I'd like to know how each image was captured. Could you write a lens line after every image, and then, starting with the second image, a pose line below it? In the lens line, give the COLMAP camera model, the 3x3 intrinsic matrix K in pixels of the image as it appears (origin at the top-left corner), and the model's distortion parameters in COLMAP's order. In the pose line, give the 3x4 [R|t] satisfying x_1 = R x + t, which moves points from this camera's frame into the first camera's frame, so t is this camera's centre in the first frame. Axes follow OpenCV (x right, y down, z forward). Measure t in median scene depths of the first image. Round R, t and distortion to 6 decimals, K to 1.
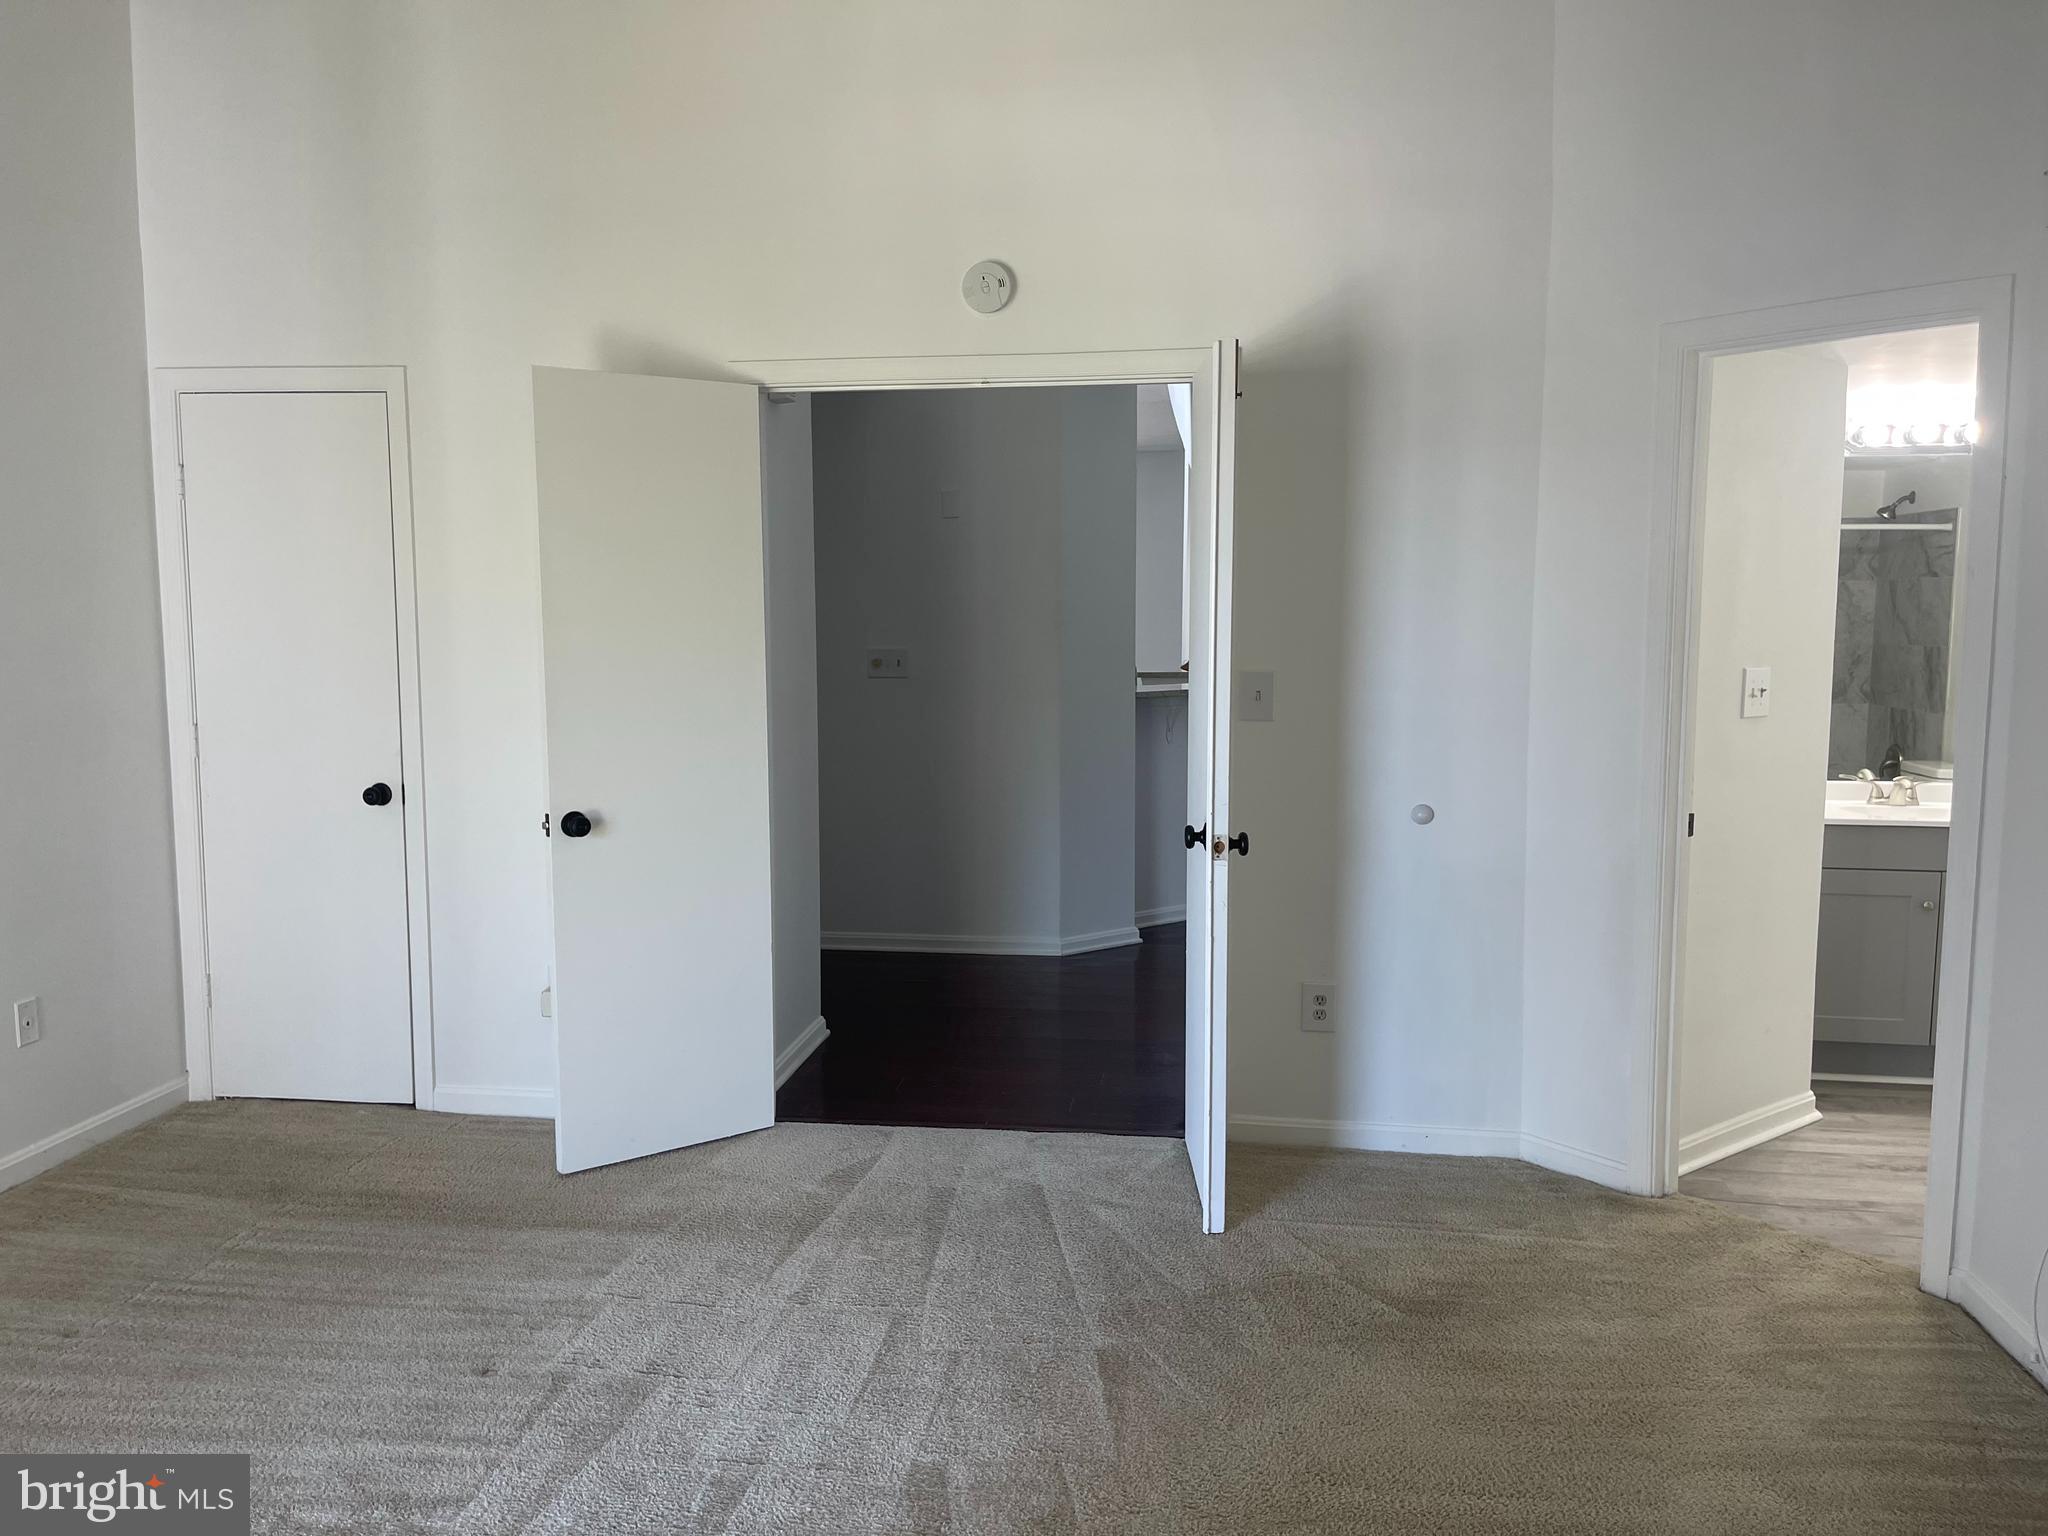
lens RADIAL K [[1529.2, 0, 1027.4], [0, 1529.2, 772.3], [0, 0, 1]] dist [0.051525, -0.078799]
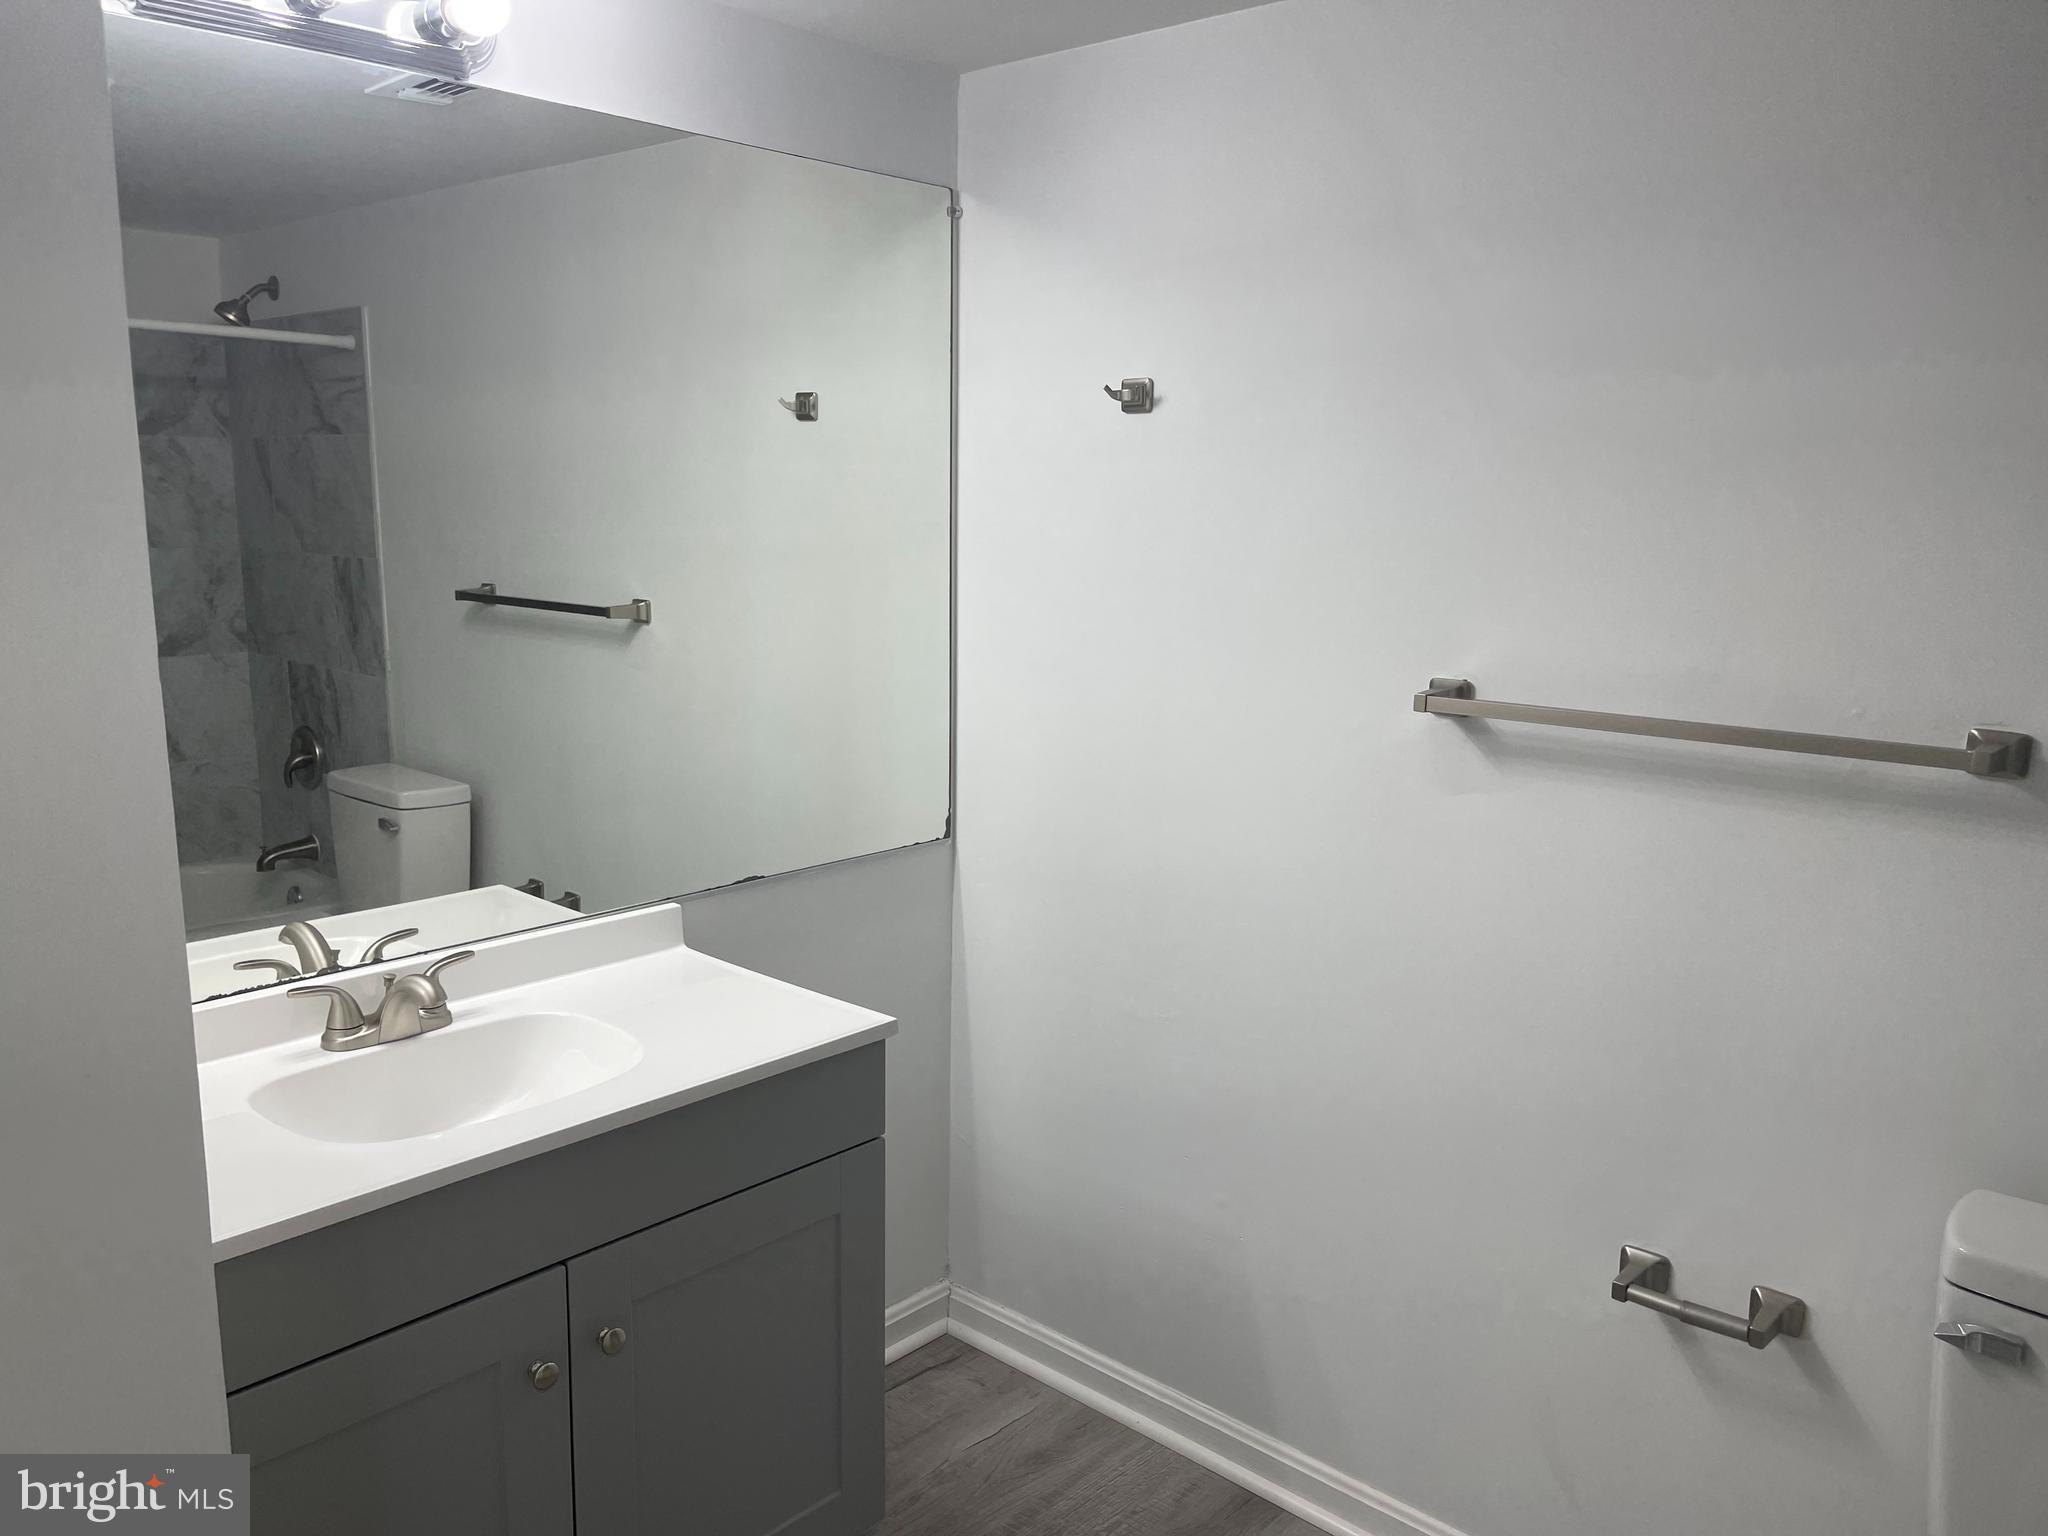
lens RADIAL K [[1529.2, 0, 1027.4], [0, 1529.2, 772.3], [0, 0, 1]] dist [0.051525, -0.078799]
pose [[0.558119, -0.151759, 0.815765, 0.247073], [0.078676, 0.988382, 0.130044, -0.056678], [-0.826022, -0.008398, 0.563575, 0.463953]]
